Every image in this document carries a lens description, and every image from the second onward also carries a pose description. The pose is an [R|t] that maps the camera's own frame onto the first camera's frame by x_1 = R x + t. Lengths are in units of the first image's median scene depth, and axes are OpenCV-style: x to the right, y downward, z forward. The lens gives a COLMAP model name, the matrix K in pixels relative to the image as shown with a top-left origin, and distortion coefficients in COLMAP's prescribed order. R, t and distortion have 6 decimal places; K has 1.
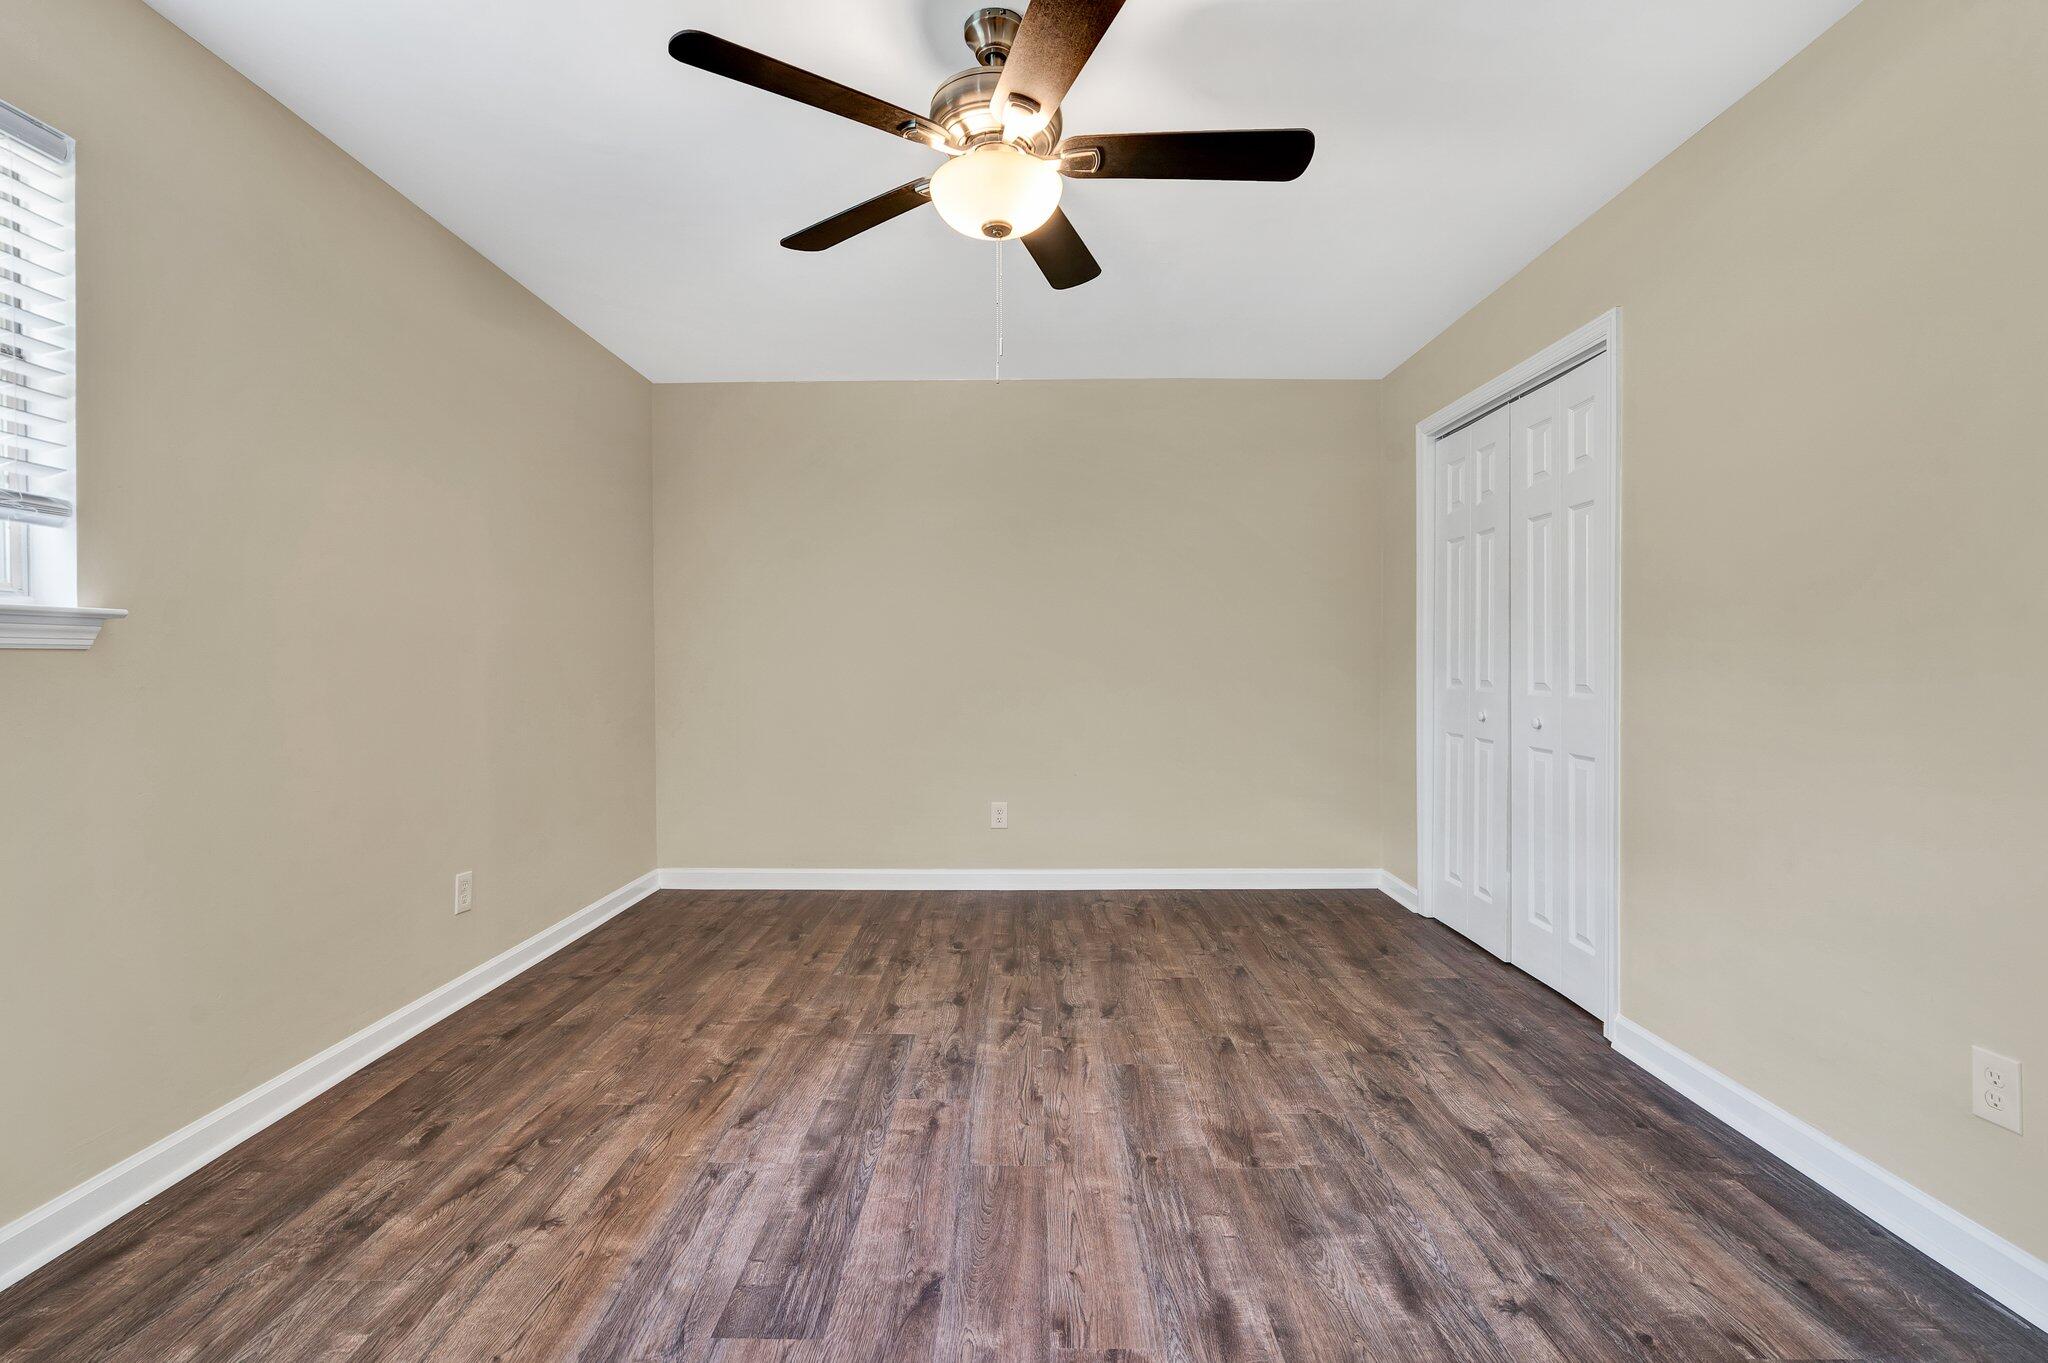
lens RADIAL K [[928.0, 0, 1019.9], [0, 928.0, 677.2], [0, 0, 1]] dist [-0.005513, 0.001578]
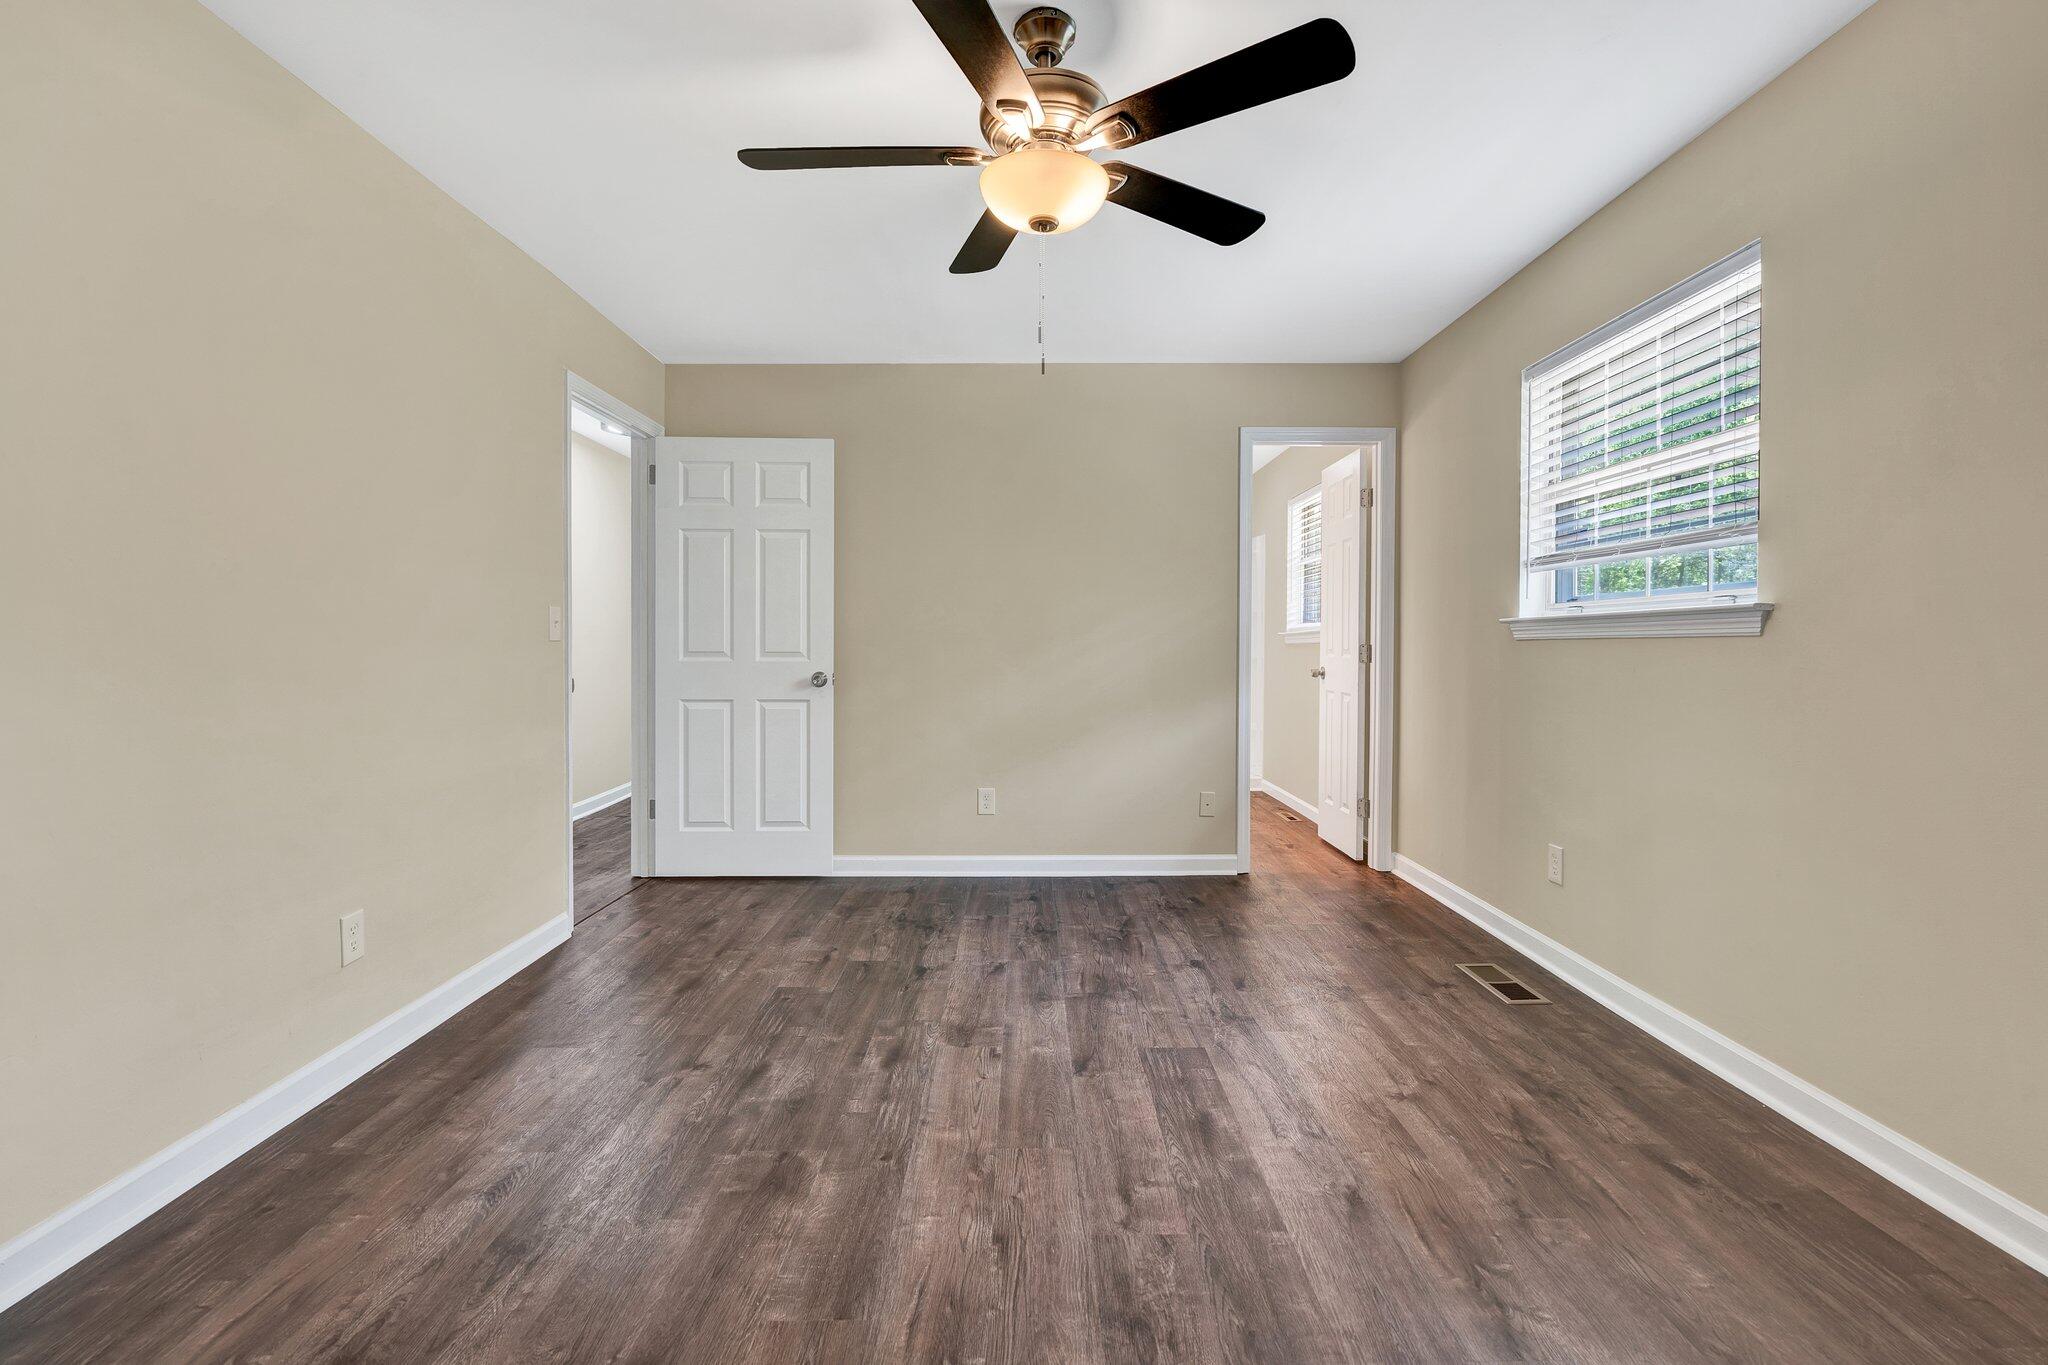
lens RADIAL K [[928.0, 0, 1039.6], [0, 928.0, 643.4], [0, 0, 1]] dist [-0.005513, 0.001578]
pose [[-0.999623, 0.000370, -0.027455, 0.007749], [0.000020, 0.999919, 0.012761, -0.029229], [0.027457, 0.012756, -0.999542, 1.878720]]
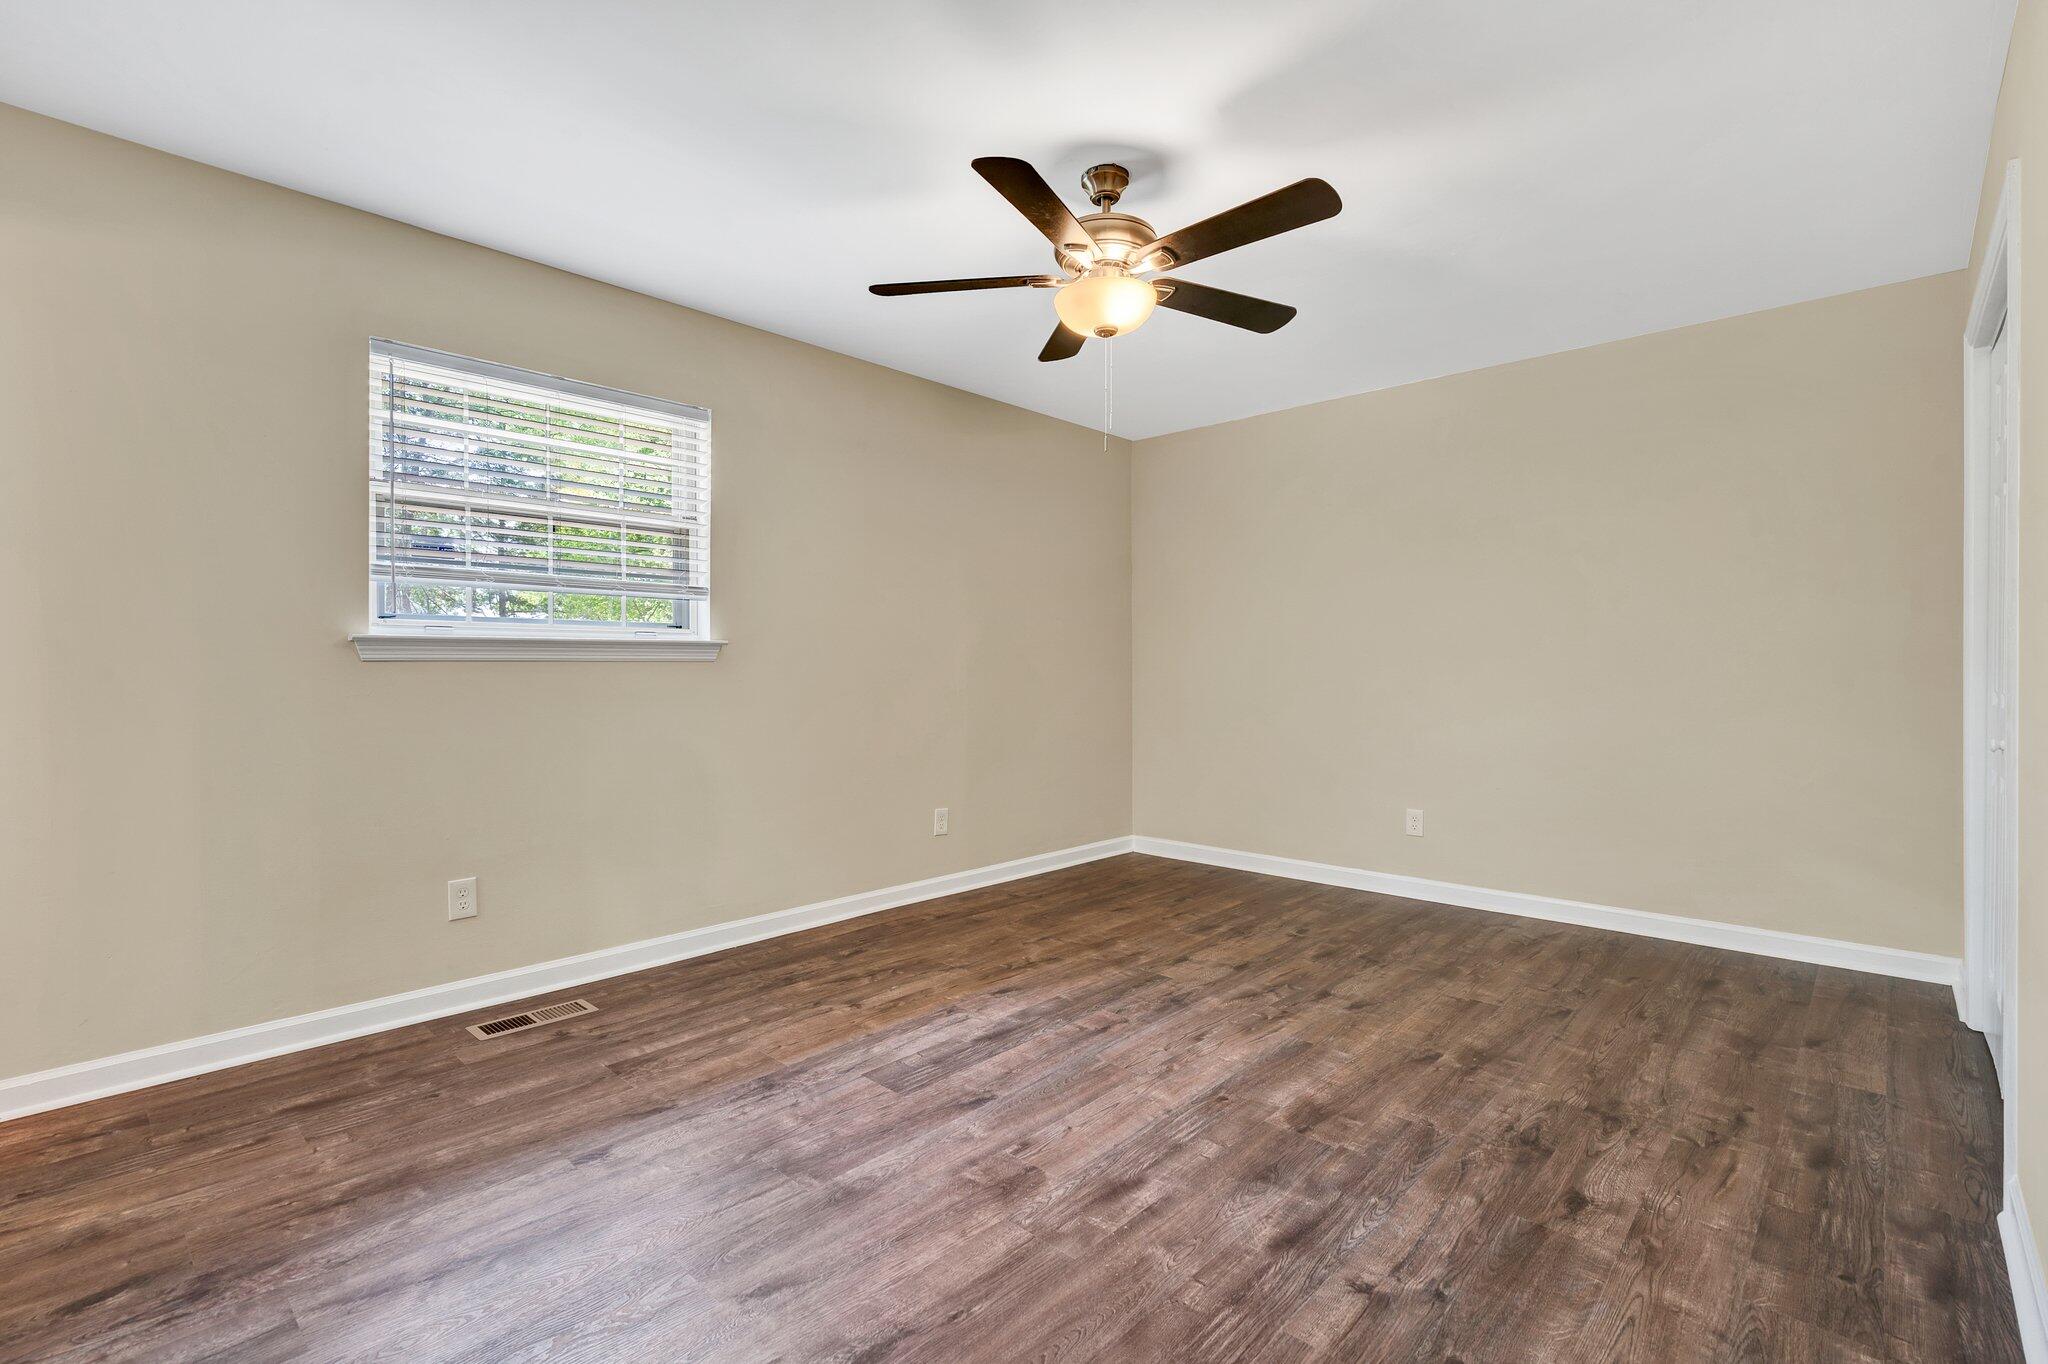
lens RADIAL K [[928.0, 0, 1013.9], [0, 928.0, 677.6], [0, 0, 1]] dist [-0.005513, 0.001578]
pose [[0.732475, 0.007896, -0.680748, 0.700542], [-0.011129, 0.999938, -0.000377, -0.000748], [0.680703, 0.007852, 0.732517, -0.025905]]
